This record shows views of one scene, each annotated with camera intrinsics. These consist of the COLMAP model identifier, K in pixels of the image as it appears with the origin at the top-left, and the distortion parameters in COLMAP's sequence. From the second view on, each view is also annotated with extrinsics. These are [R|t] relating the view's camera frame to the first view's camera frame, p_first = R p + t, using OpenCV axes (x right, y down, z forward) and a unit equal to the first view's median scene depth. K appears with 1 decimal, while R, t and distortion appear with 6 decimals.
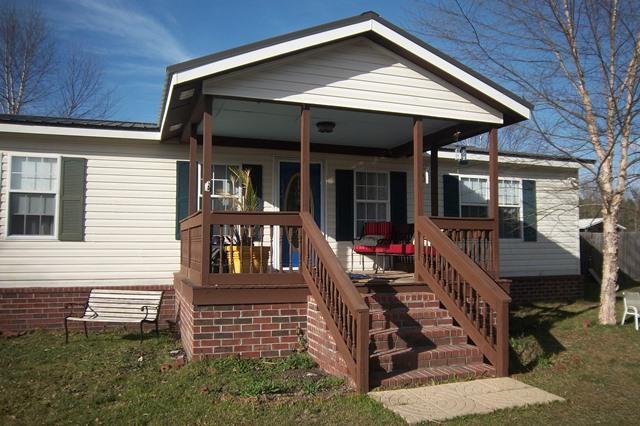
lens RADIAL K [[540.9, 0, 317.0], [0, 540.9, 213.5], [0, 0, 1]] dist [-0.097371, 0.079427]
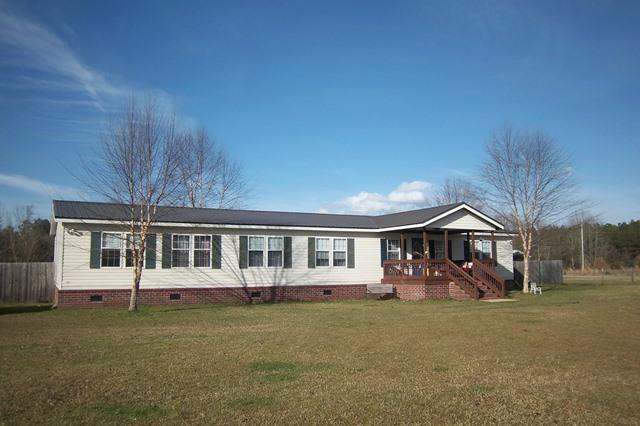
lens RADIAL K [[540.9, 0, 313.3], [0, 540.9, 212.9], [0, 0, 1]] dist [-0.097371, 0.079427]
pose [[0.990082, 0.004969, 0.140403, -1.056531], [0.002283, 0.998673, -0.051440, -0.093712], [-0.140472, 0.051251, 0.988757, -1.816525]]
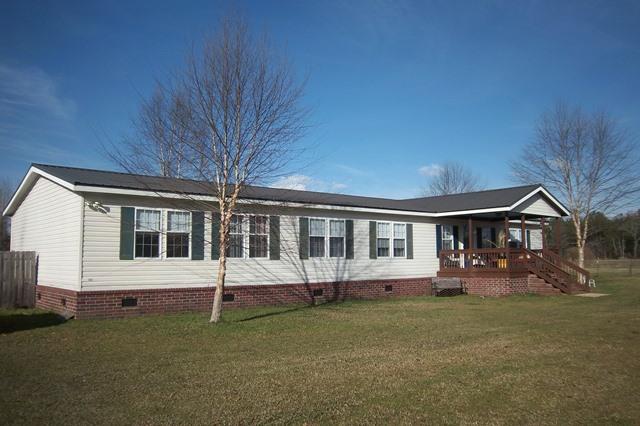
lens RADIAL K [[540.9, 0, 322.2], [0, 540.9, 209.1], [0, 0, 1]] dist [-0.097371, 0.079427]
pose [[0.936408, 0.022869, 0.350168, -1.667227], [-0.007743, 0.998978, -0.044535, -0.059957], [-0.350828, 0.038992, 0.935628, -1.124431]]
